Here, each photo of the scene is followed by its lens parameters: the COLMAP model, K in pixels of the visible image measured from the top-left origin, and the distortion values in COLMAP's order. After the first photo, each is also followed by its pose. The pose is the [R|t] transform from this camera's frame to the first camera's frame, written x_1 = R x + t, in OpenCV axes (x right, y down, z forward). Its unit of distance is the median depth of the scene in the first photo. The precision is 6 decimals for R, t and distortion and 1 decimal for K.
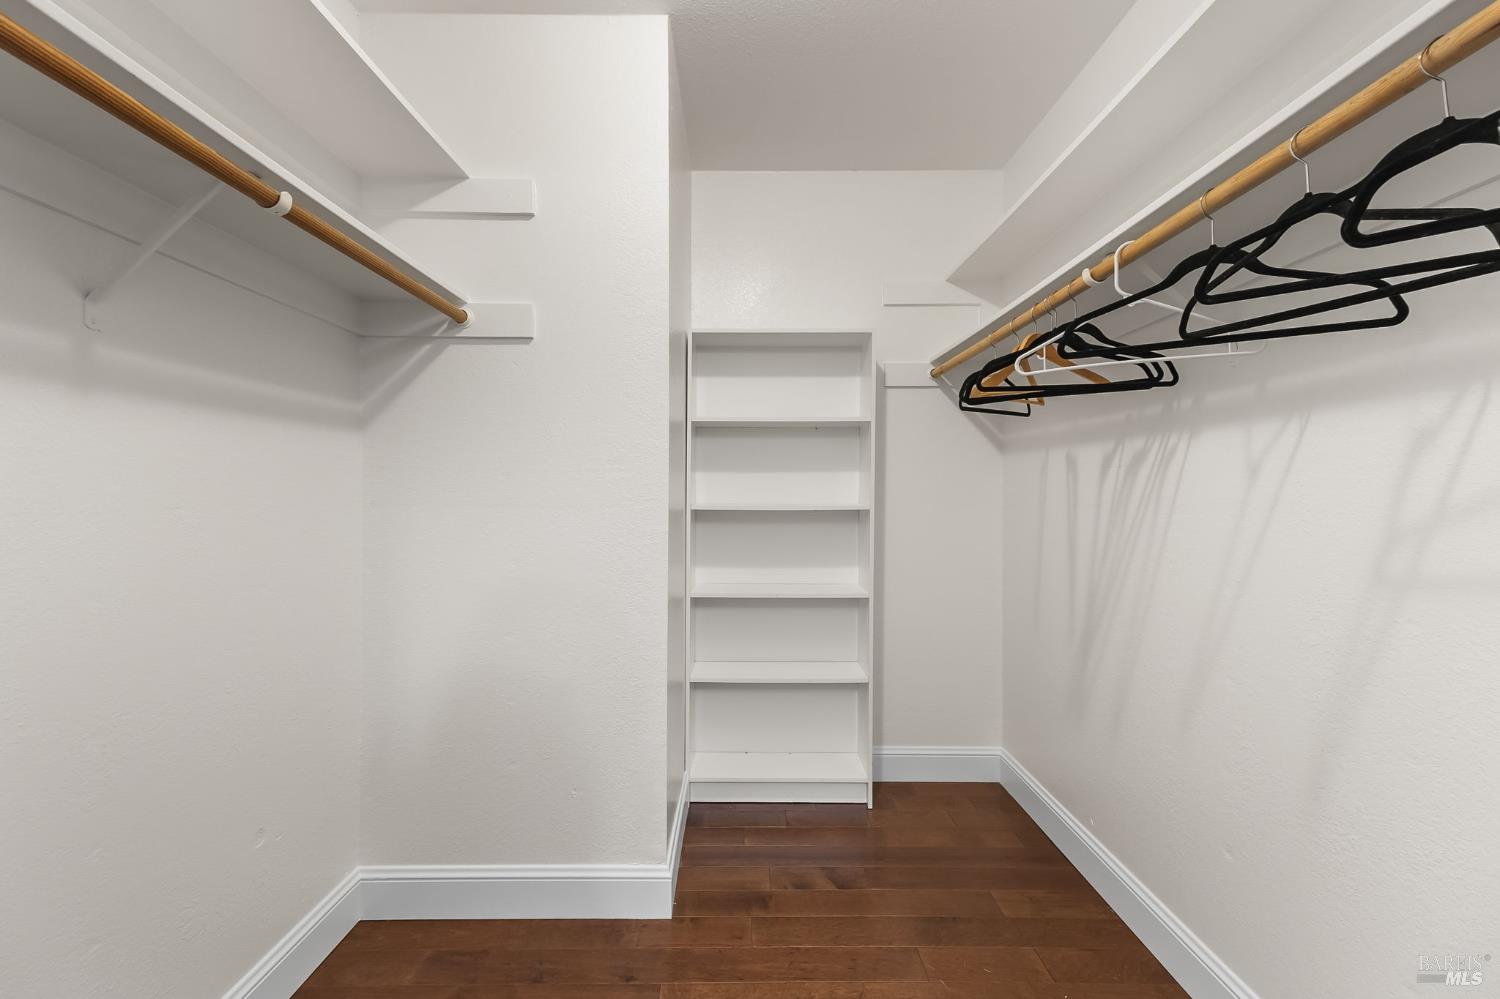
lens RADIAL K [[686.1, 0, 749.2], [0, 686.1, 500.0], [0, 0, 1]] dist [0.018223, -0.000684]
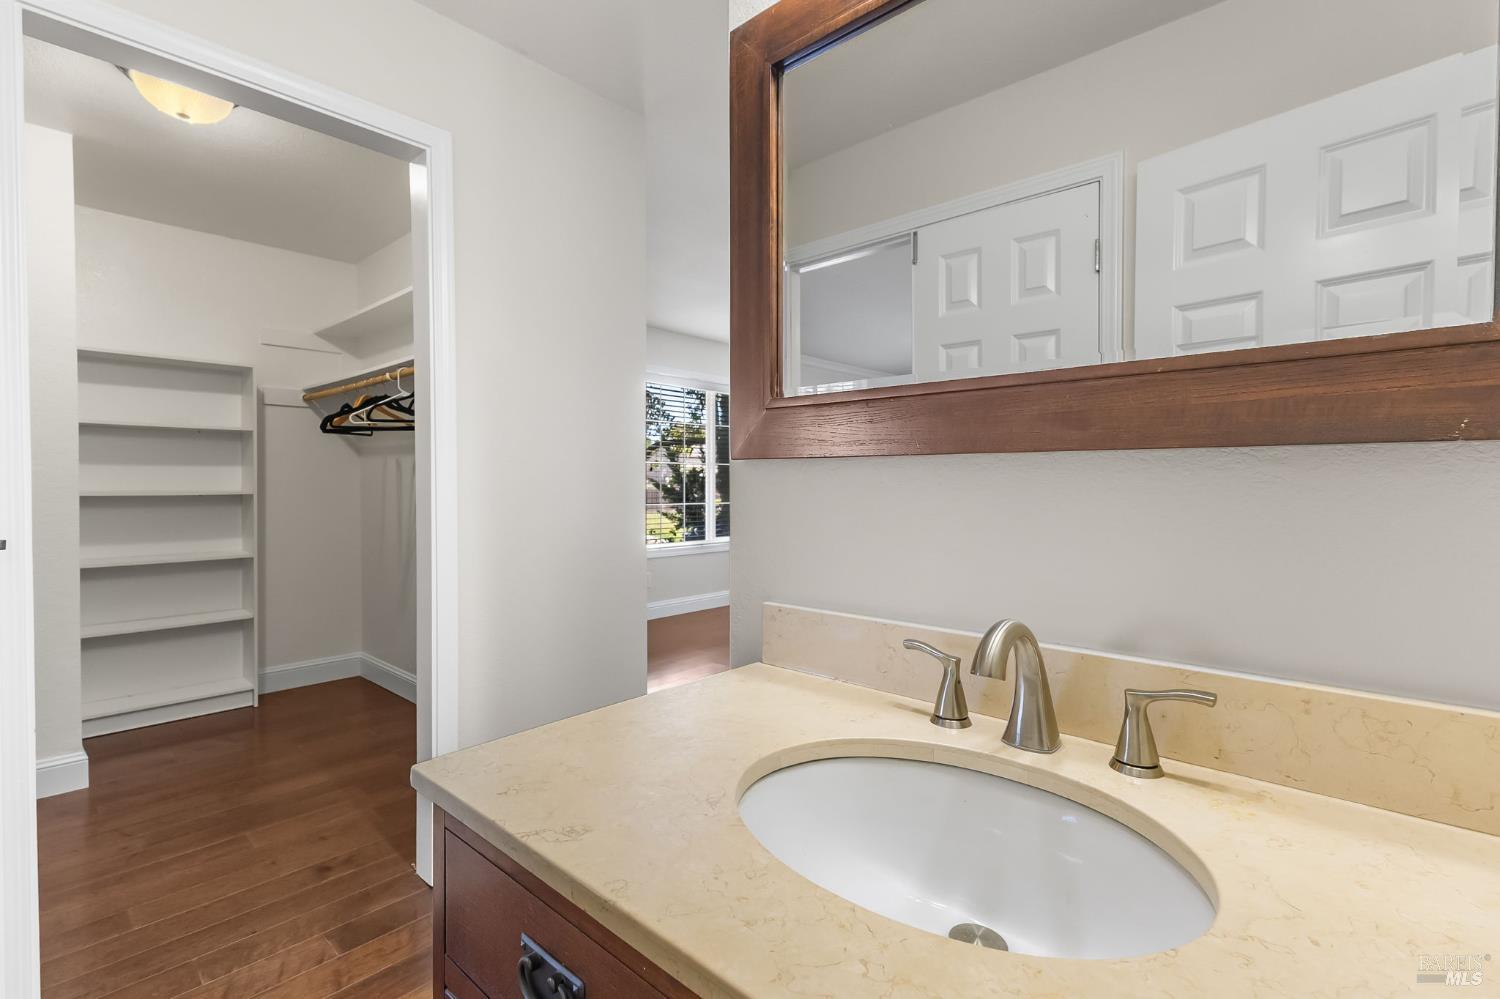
lens RADIAL K [[686.1, 0, 750.0], [0, 686.1, 496.9], [0, 0, 1]] dist [0.018223, -0.000684]
pose [[0.680304, -0.013950, 0.732798, -0.159316], [0.009151, 0.999903, 0.010539, 0.013841], [-0.732873, -0.000463, 0.680365, -0.658558]]
